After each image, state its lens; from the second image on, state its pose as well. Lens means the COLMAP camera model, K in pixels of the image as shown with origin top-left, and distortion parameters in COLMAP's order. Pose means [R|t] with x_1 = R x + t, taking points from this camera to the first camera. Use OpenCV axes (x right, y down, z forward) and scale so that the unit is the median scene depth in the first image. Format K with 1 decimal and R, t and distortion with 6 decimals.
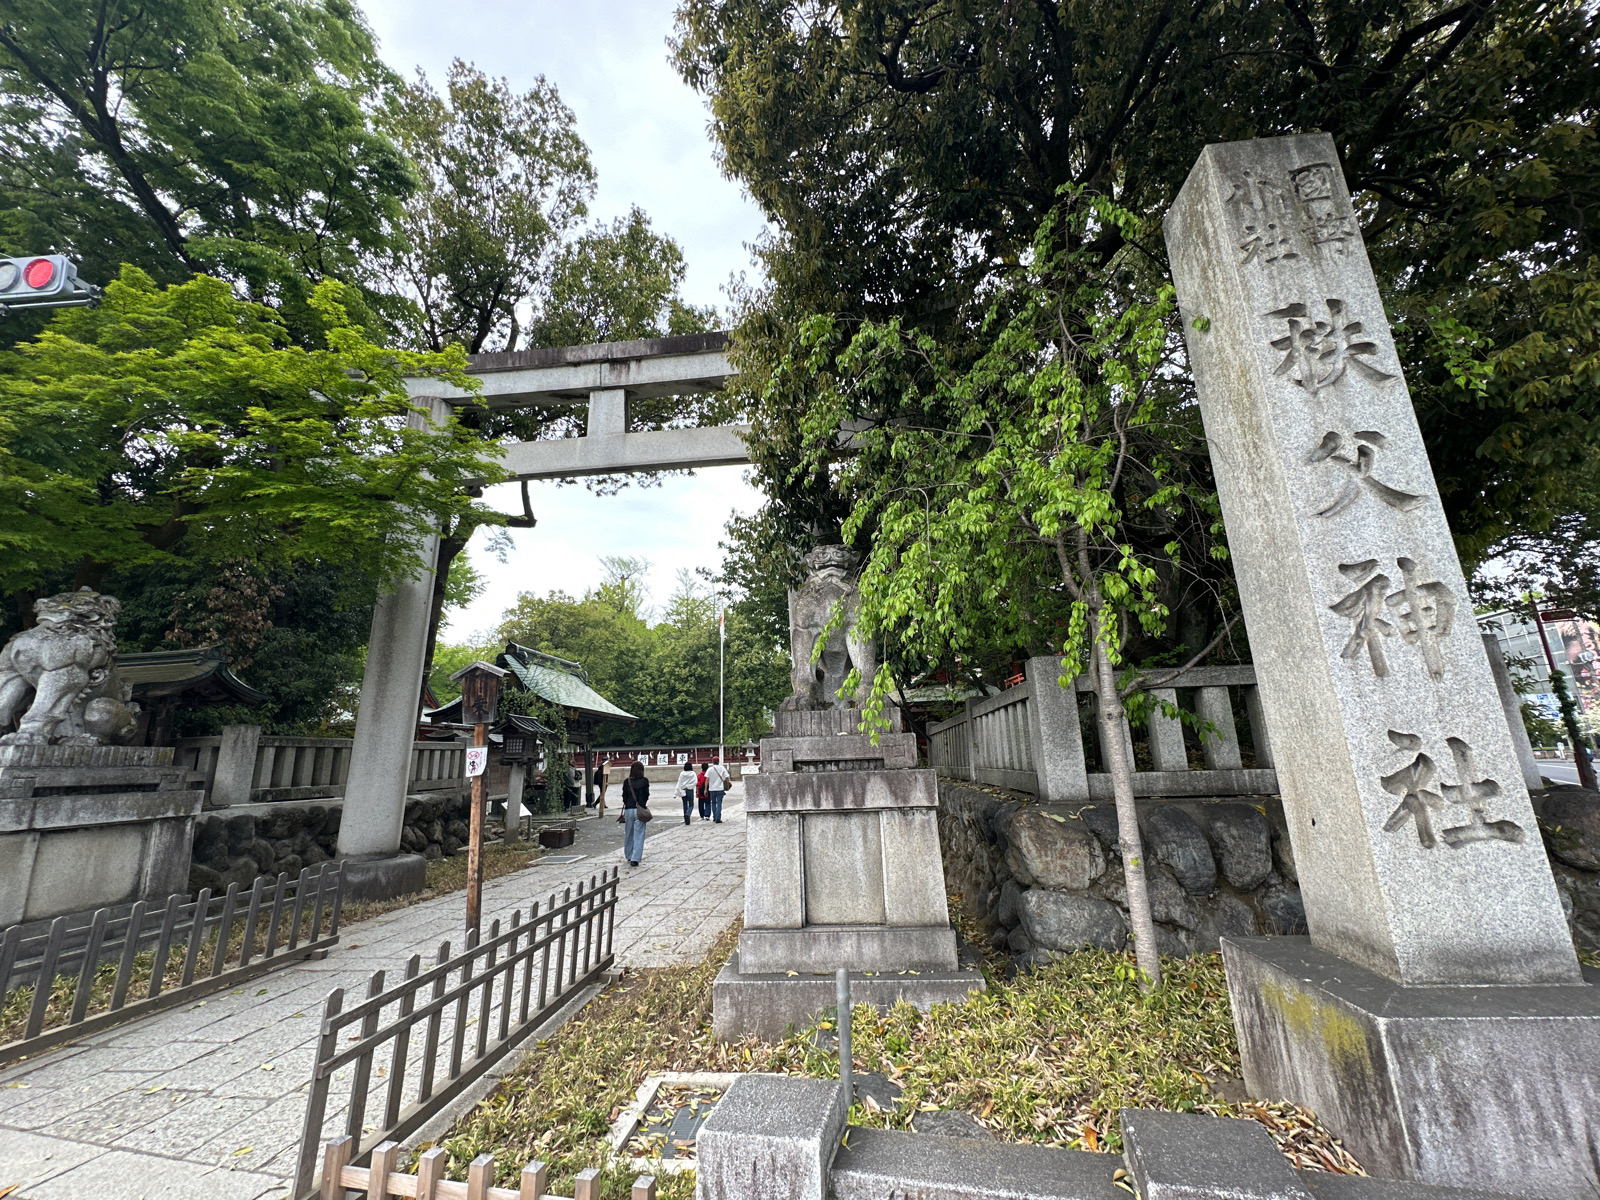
lens RADIAL K [[641.4, 0, 798.7], [0, 641.4, 601.9], [0, 0, 1]] dist [-0.002813, 0.000676]
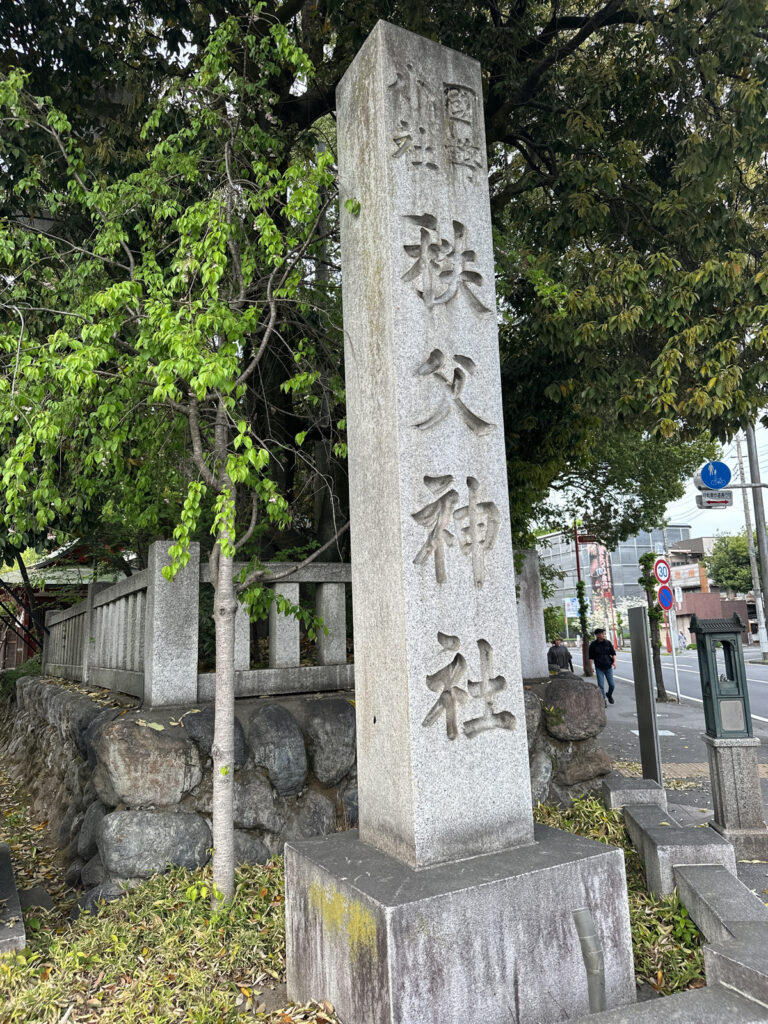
lens RADIAL K [[720.0, 0, 384.0], [0, 720.0, 512.0], [0, 0, 1]] dist [0.102379, -0.152346]
pose [[0.824897, 0.097616, 0.556791, 0.114638], [-0.126063, 0.991939, 0.012859, -0.005257], [-0.551048, -0.080797, 0.830553, 0.039961]]
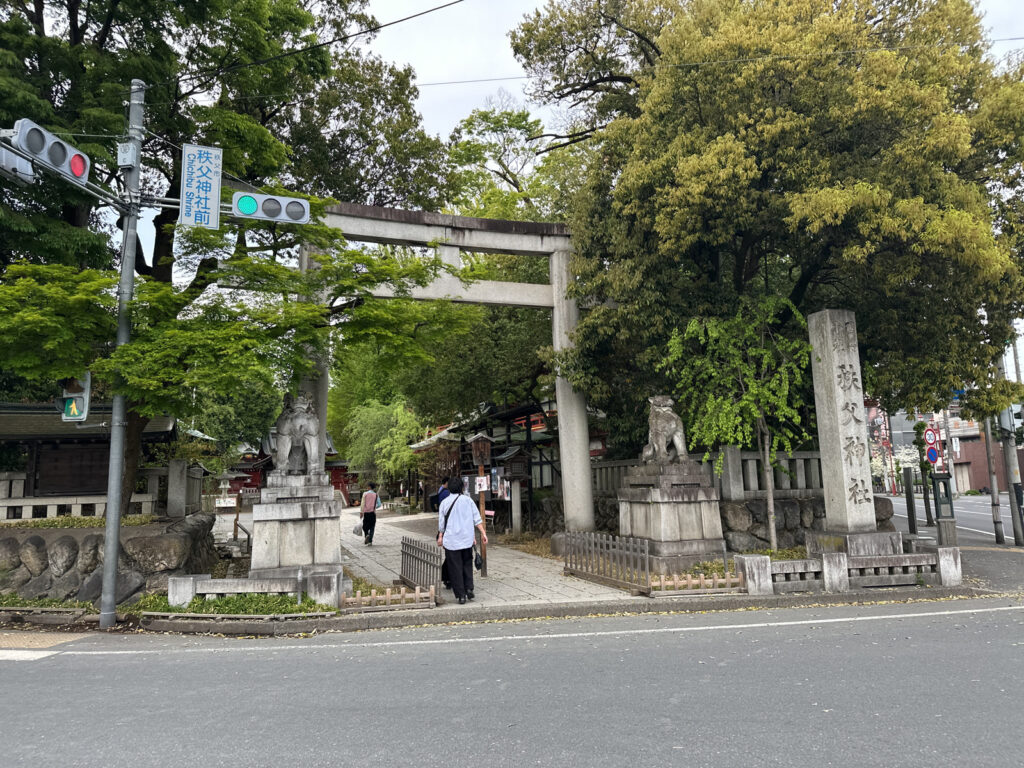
lens RADIAL K [[720.0, 0, 514.9], [0, 720.0, 382.4], [0, 0, 1]] dist [0.102379, -0.152346]
pose [[0.908197, 0.064574, 0.413532, -2.585965], [-0.101269, 0.992572, 0.067415, -0.434611], [-0.406108, -0.103105, 0.907990, -1.999326]]
